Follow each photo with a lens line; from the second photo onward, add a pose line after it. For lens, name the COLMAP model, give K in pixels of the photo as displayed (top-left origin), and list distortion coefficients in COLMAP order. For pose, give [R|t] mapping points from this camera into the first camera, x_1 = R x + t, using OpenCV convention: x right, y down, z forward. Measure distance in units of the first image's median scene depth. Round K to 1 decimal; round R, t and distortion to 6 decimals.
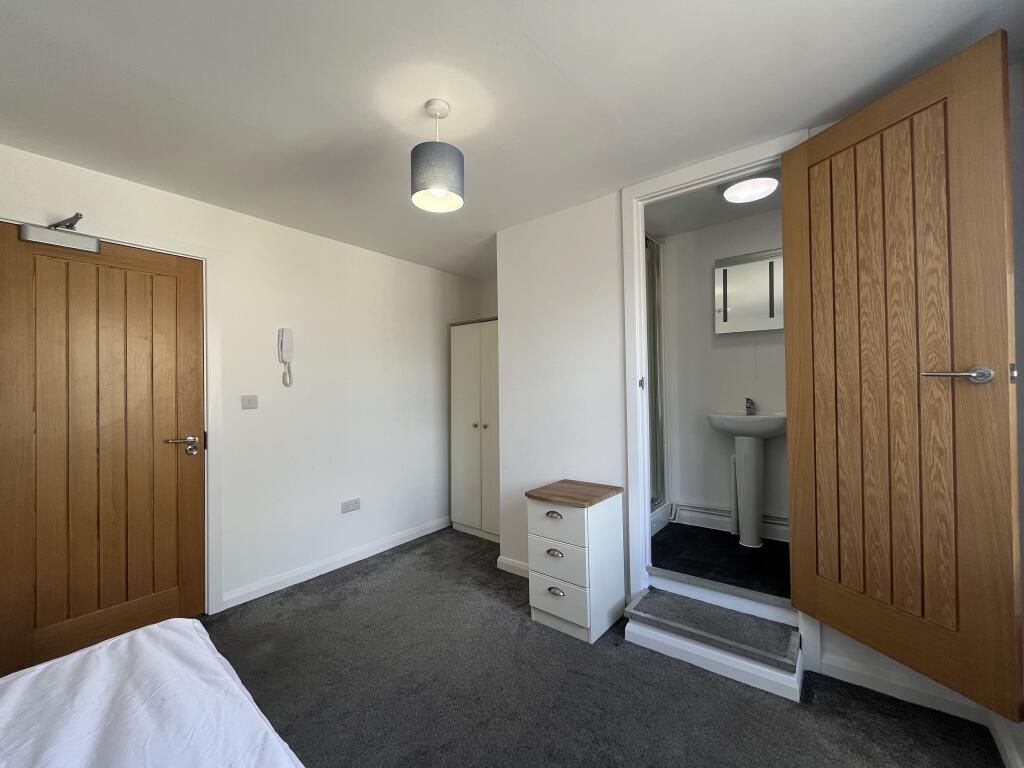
lens RADIAL K [[423.7, 0, 510.5], [0, 423.7, 384.7], [0, 0, 1]] dist [-0.000501, 0.000052]
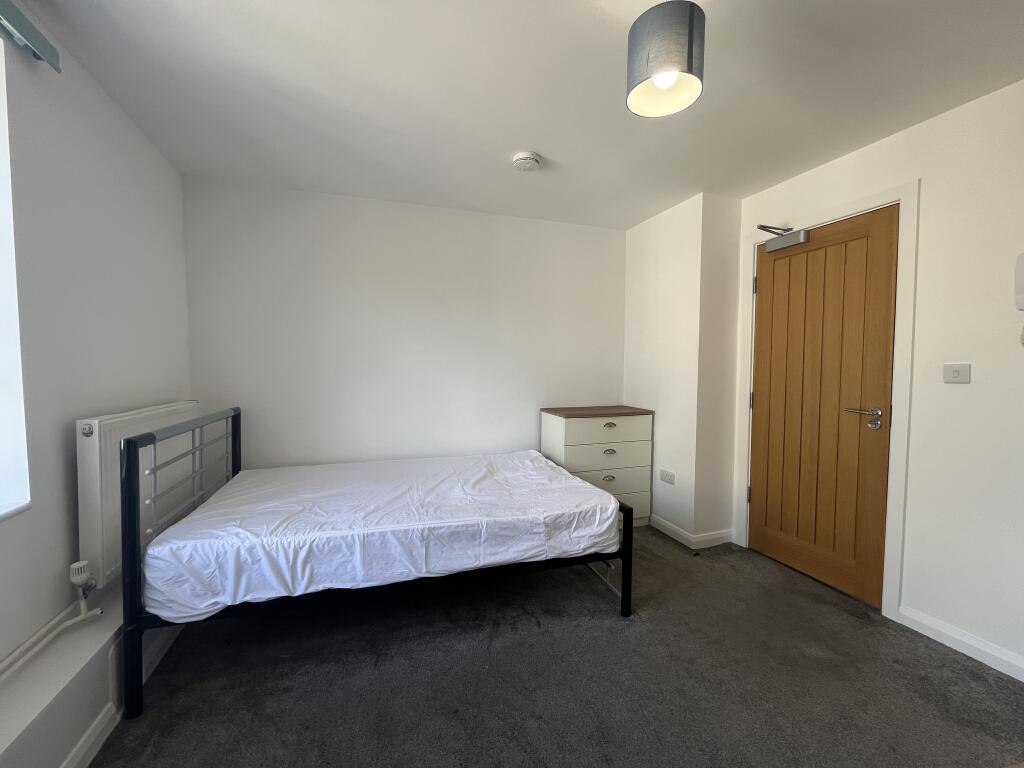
lens RADIAL K [[423.7, 0, 510.5], [0, 423.7, 384.7], [0, 0, 1]] dist [-0.000501, 0.000052]
pose [[-0.521909, 0.051428, -0.851449, 0.614924], [0.014868, 0.998578, 0.051202, 0.018036], [0.852872, 0.014064, -0.521931, 1.179610]]
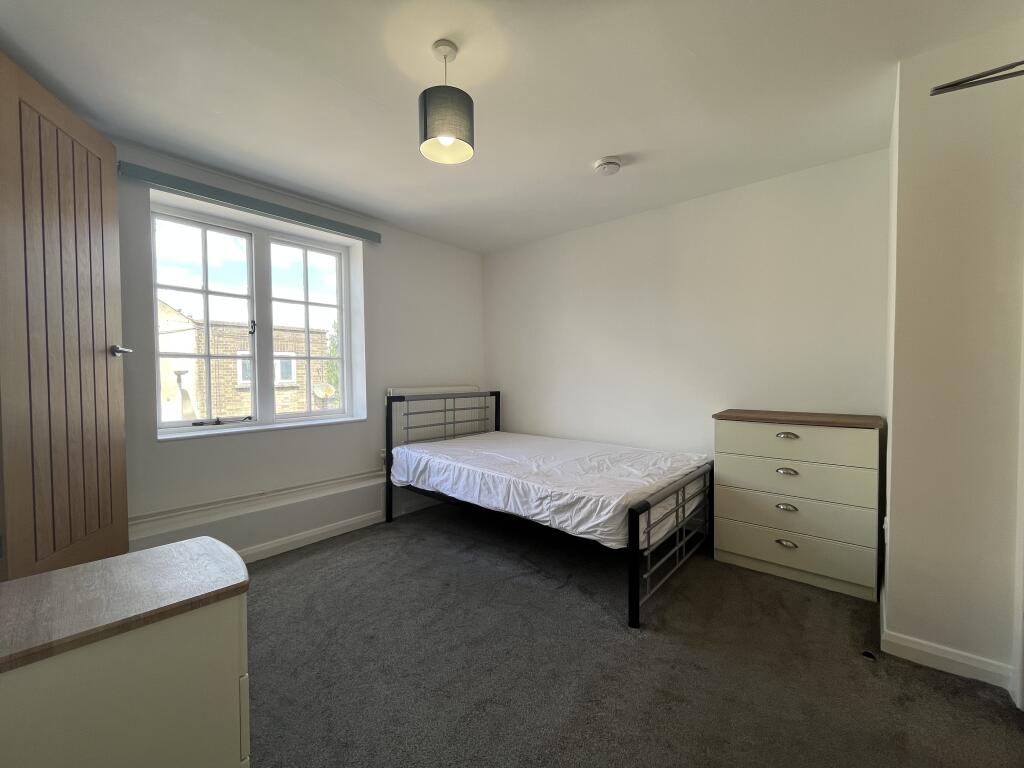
lens RADIAL K [[423.7, 0, 510.5], [0, 423.7, 384.7], [0, 0, 1]] dist [-0.000501, 0.000052]
pose [[-0.999352, 0.021950, 0.028537, -0.336149], [0.022444, 0.999602, 0.017113, 0.086187], [-0.028150, 0.017742, -0.999446, 2.002501]]
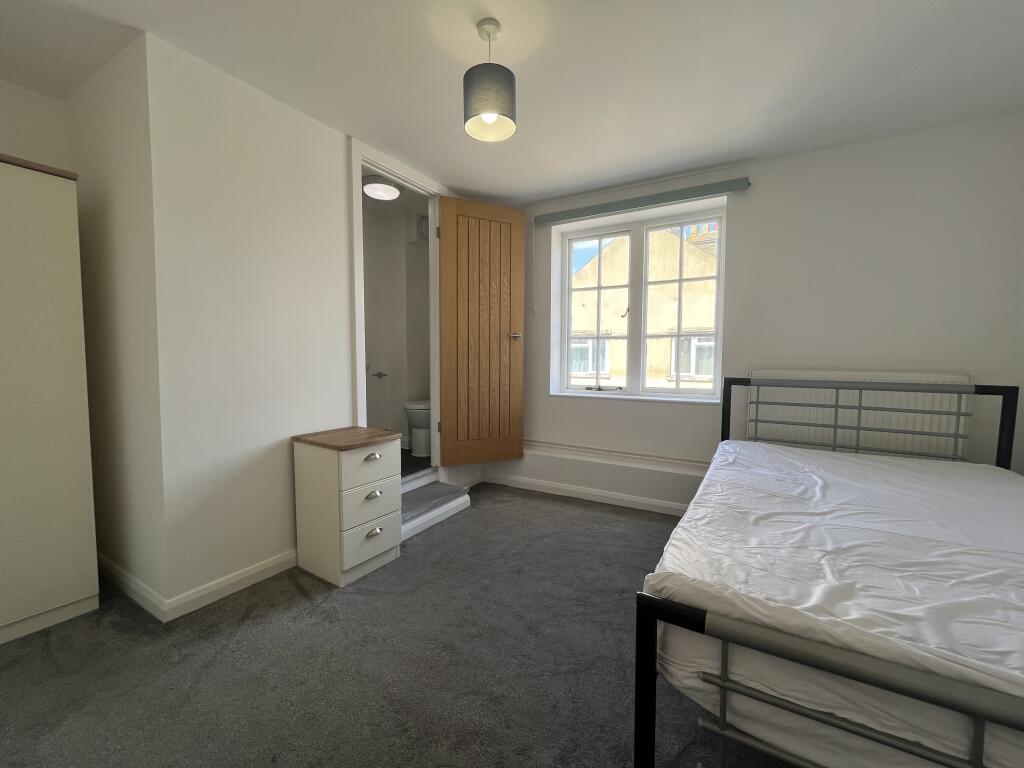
lens RADIAL K [[423.7, 0, 510.5], [0, 423.7, 384.7], [0, 0, 1]] dist [-0.000501, 0.000052]
pose [[-0.138168, -0.047021, 0.989292, -1.210056], [-0.012262, 0.998877, 0.045764, 0.123660], [-0.990333, -0.005807, -0.138590, 1.103253]]
